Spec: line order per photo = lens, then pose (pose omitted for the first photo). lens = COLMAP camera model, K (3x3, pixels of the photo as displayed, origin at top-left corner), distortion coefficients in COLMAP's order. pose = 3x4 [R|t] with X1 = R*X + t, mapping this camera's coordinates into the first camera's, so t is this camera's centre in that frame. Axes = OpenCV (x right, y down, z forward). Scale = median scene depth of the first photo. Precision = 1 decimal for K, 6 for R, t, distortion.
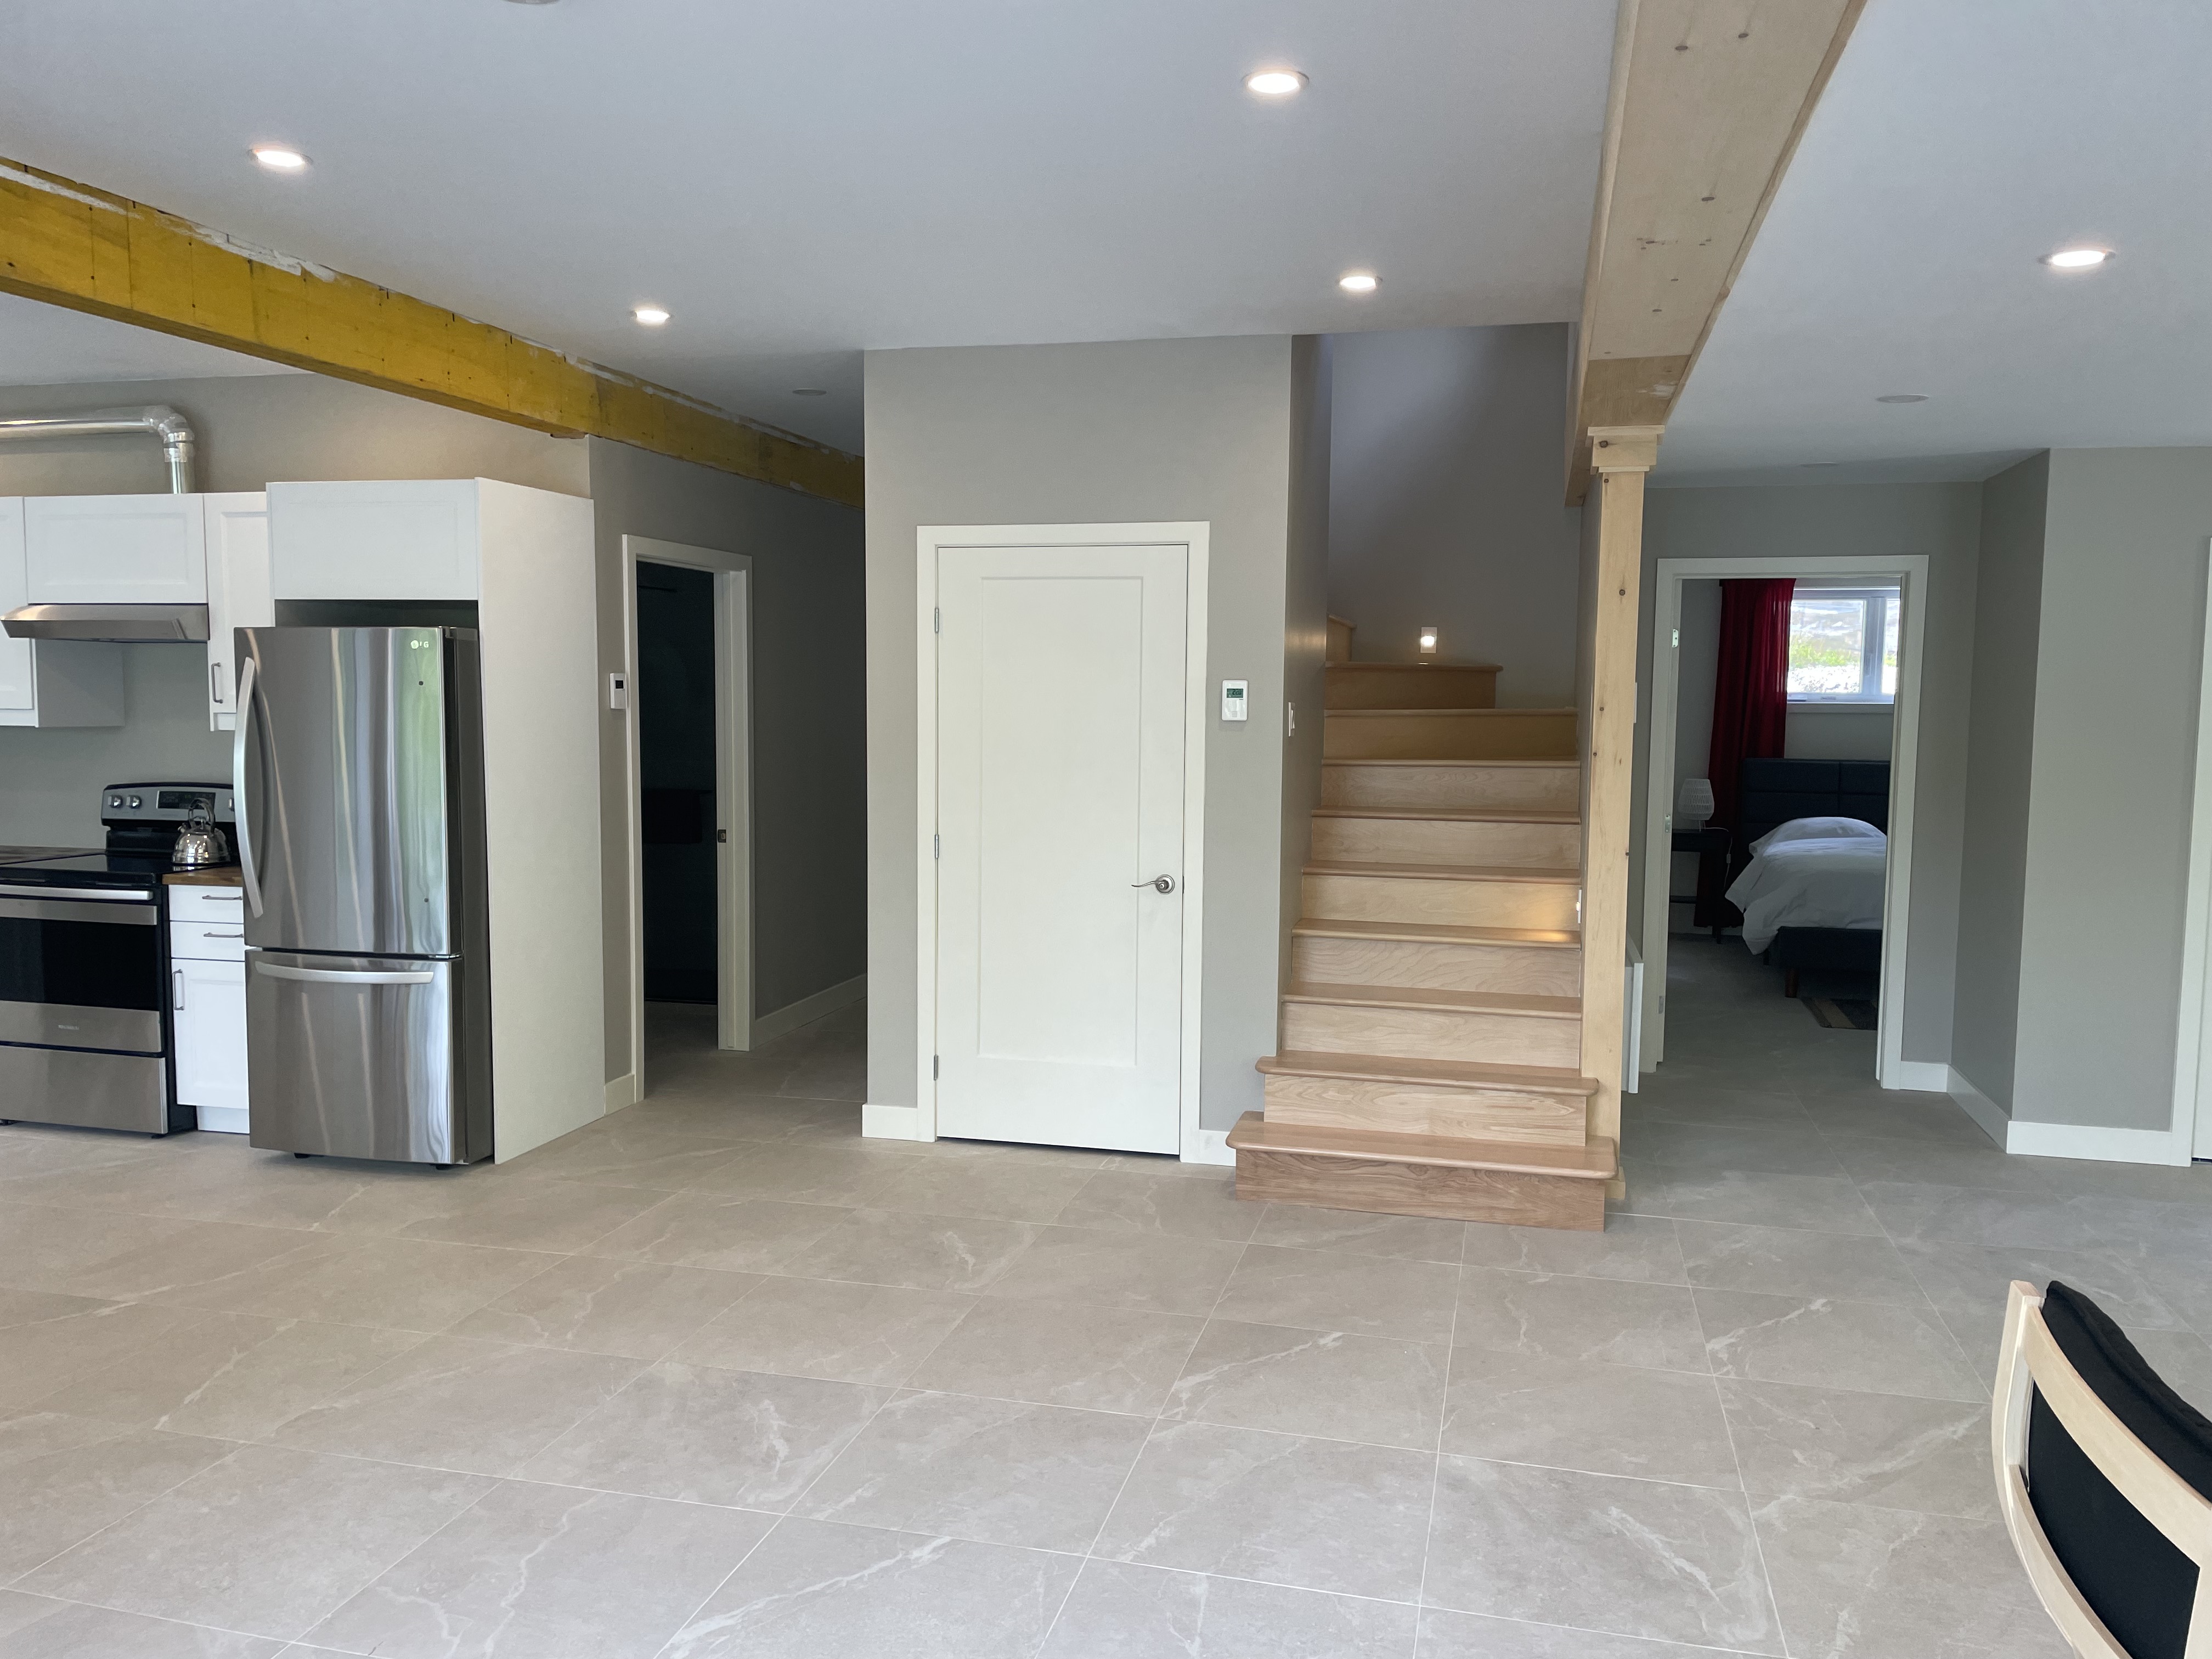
lens RADIAL K [[1661.6, 0, 1105.1], [0, 1661.6, 830.2], [0, 0, 1]] dist [0.056653, -0.002933]
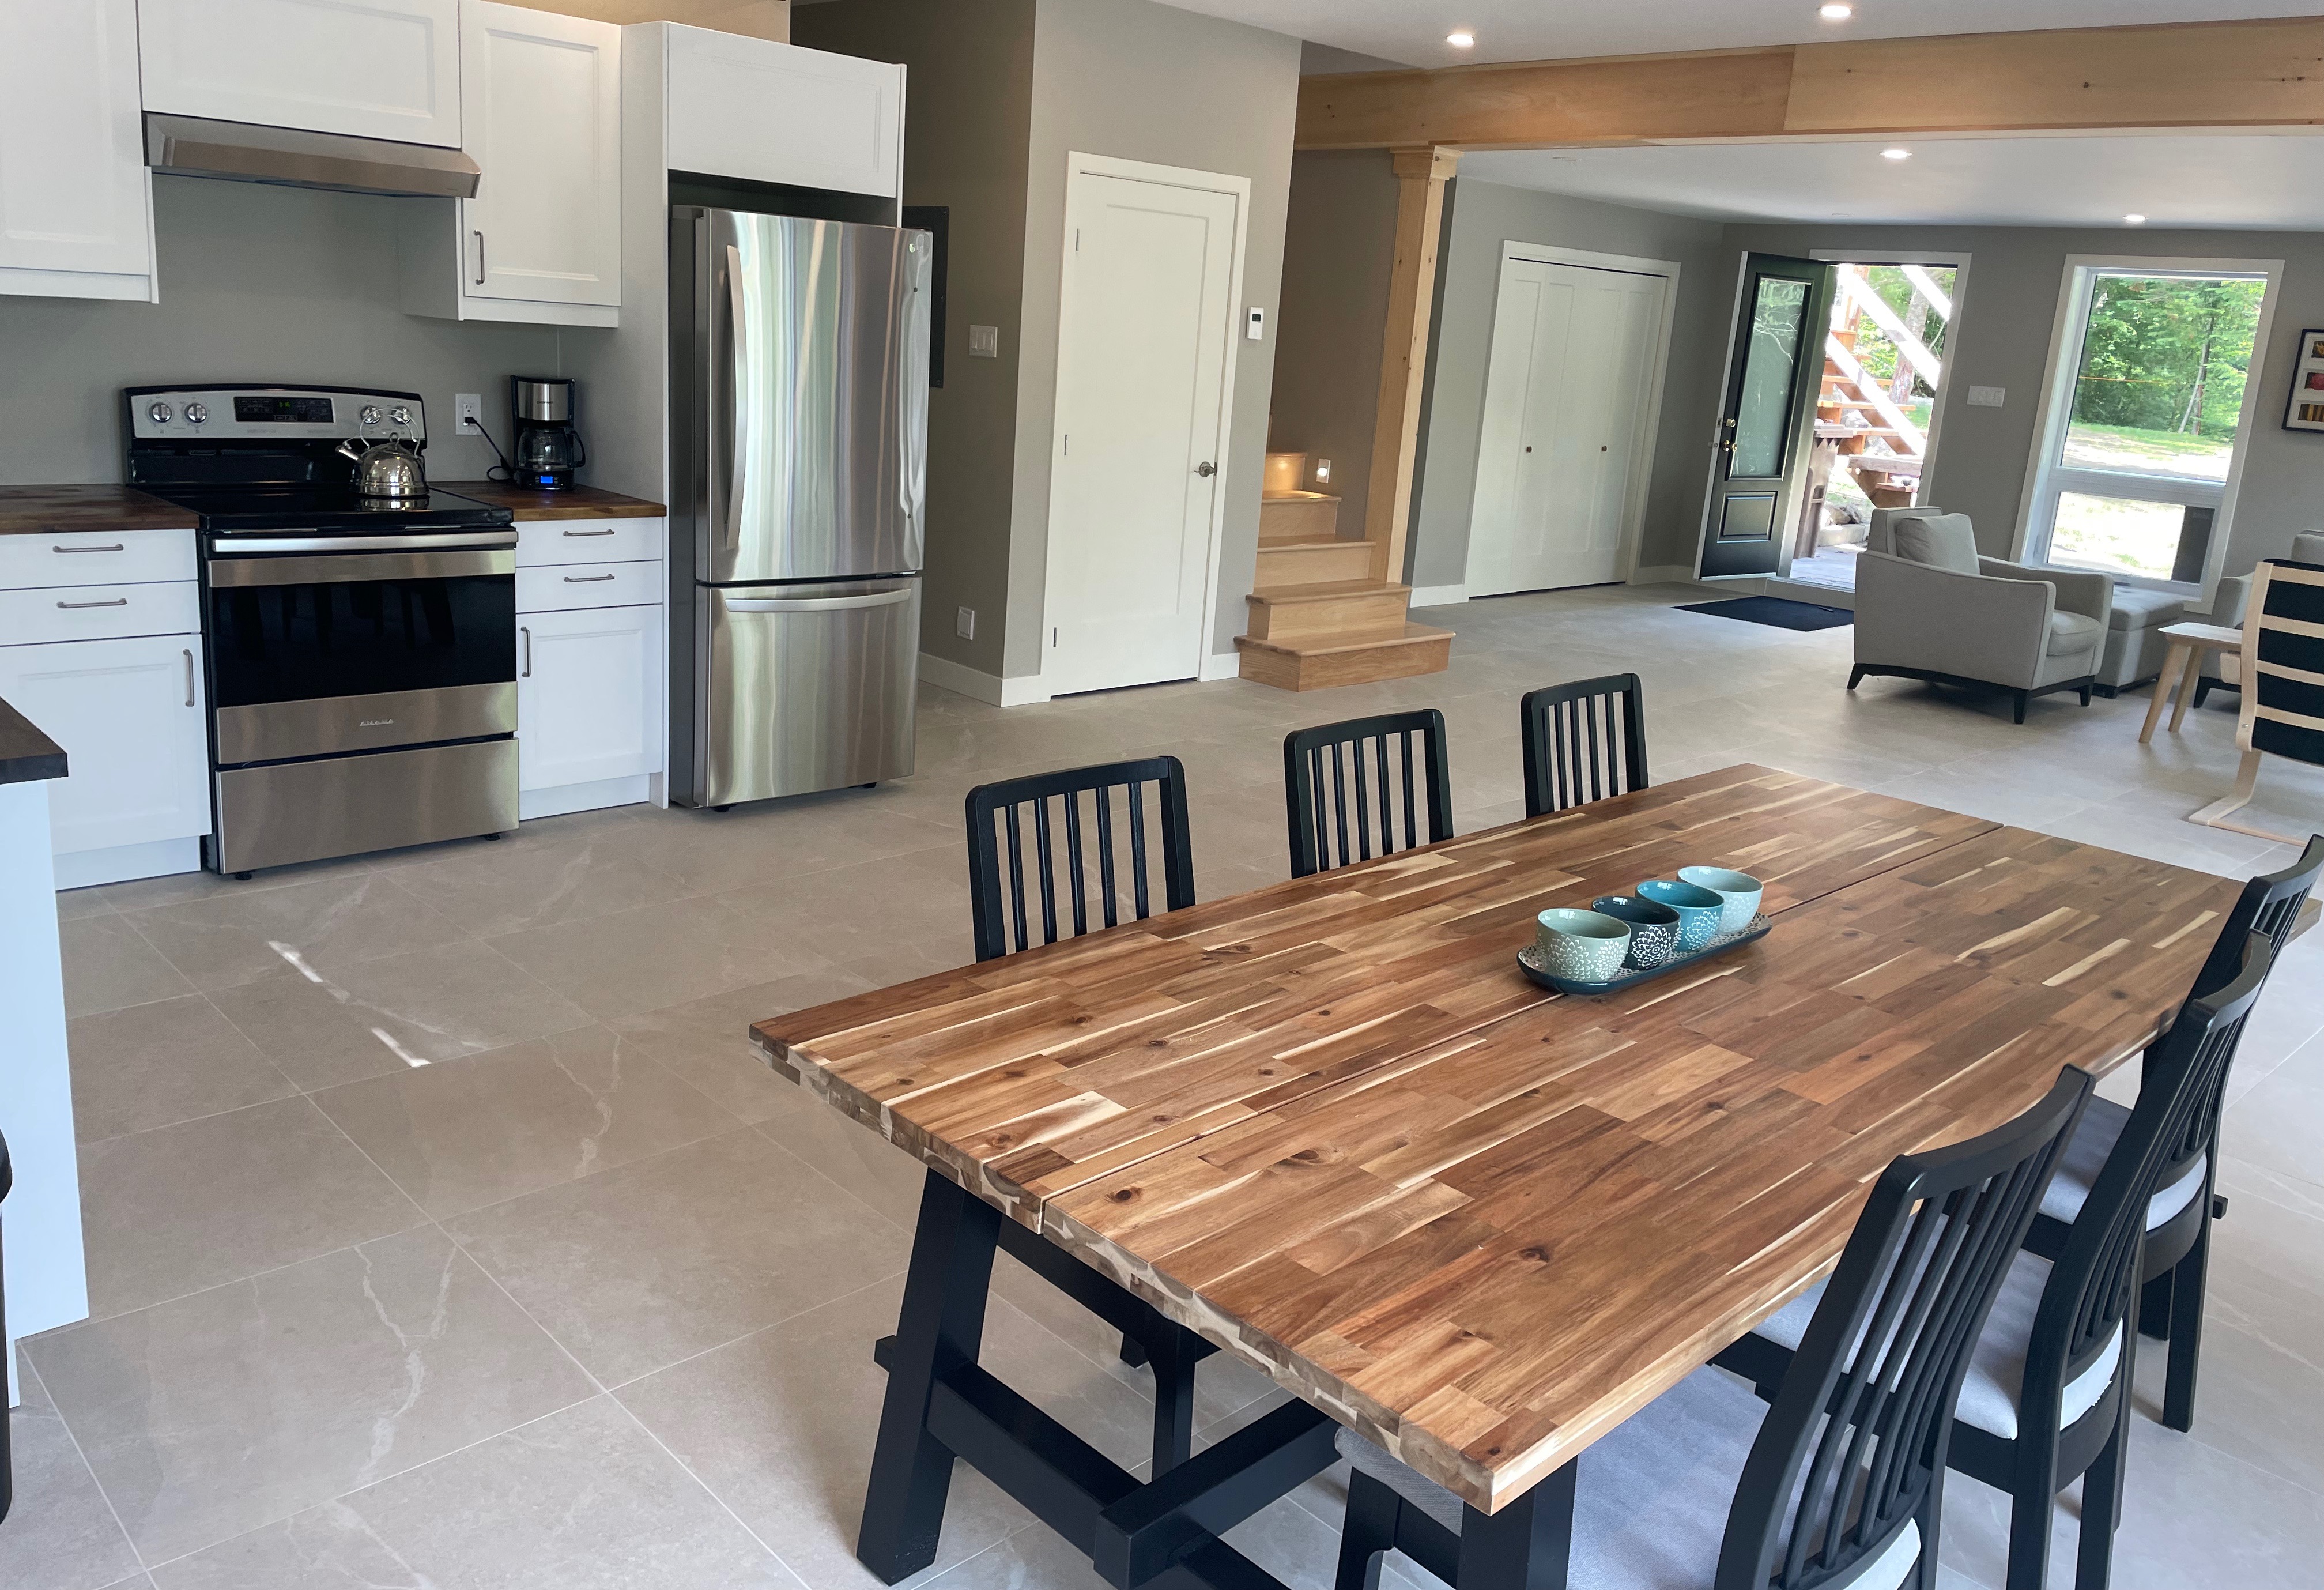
lens RADIAL K [[1803.5, 0, 1166.7], [0, 1803.5, 789.0], [0, 0, 1]] dist [0.033401, -0.003651]
pose [[0.513970, -0.191694, 0.836115, -1.168301], [0.003842, 0.975216, 0.221223, -0.034316], [-0.857800, -0.110489, 0.501968, 0.293279]]
